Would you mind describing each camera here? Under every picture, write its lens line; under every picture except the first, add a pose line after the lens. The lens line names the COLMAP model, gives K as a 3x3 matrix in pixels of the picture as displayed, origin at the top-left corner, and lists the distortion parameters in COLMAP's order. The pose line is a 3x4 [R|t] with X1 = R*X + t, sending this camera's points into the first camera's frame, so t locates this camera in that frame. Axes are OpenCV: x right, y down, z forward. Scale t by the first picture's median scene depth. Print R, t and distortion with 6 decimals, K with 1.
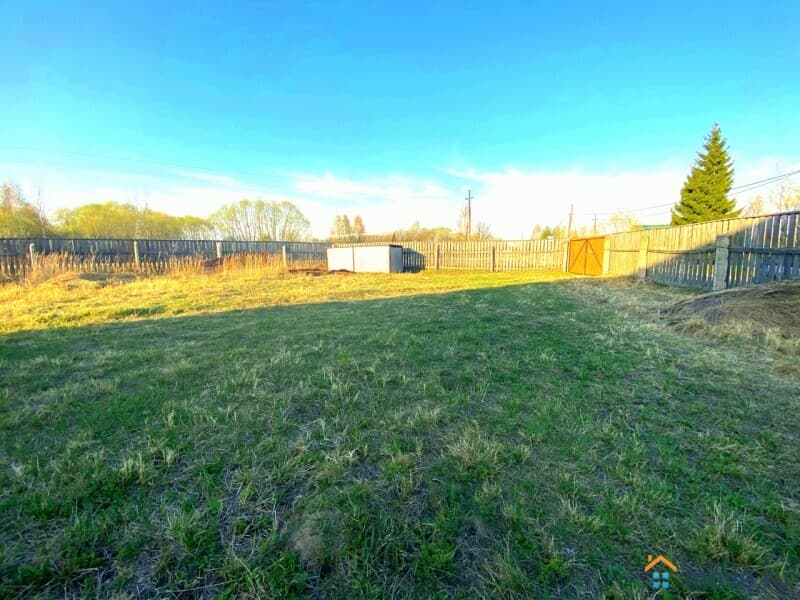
lens RADIAL K [[323.5, 0, 398.5], [0, 323.5, 297.6], [0, 0, 1]] dist [0.023295, -0.022545]
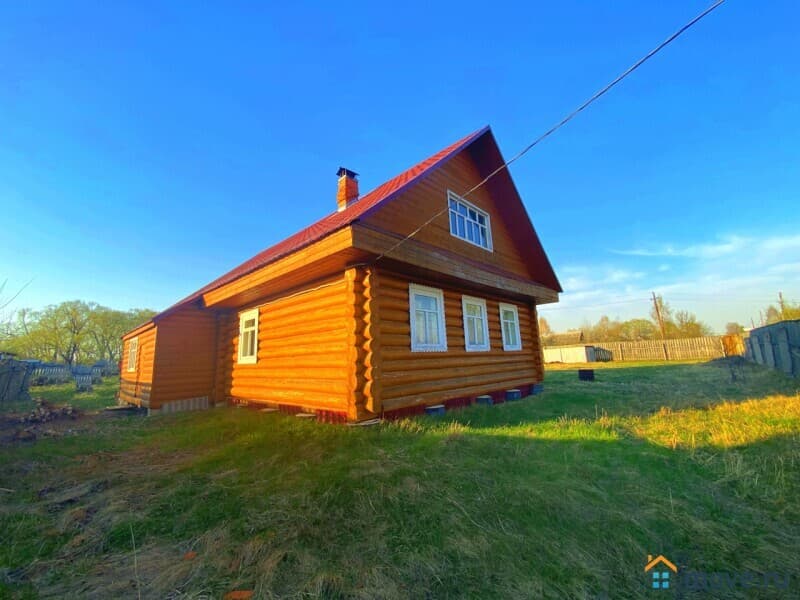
lens RADIAL K [[323.5, 0, 398.5], [0, 323.5, 297.6], [0, 0, 1]] dist [0.023295, -0.022545]
pose [[0.867522, -0.129999, -0.480111, -0.020576], [-0.023568, 0.953415, -0.300739, 0.115665], [0.496841, 0.272213, 0.824045, -0.846596]]
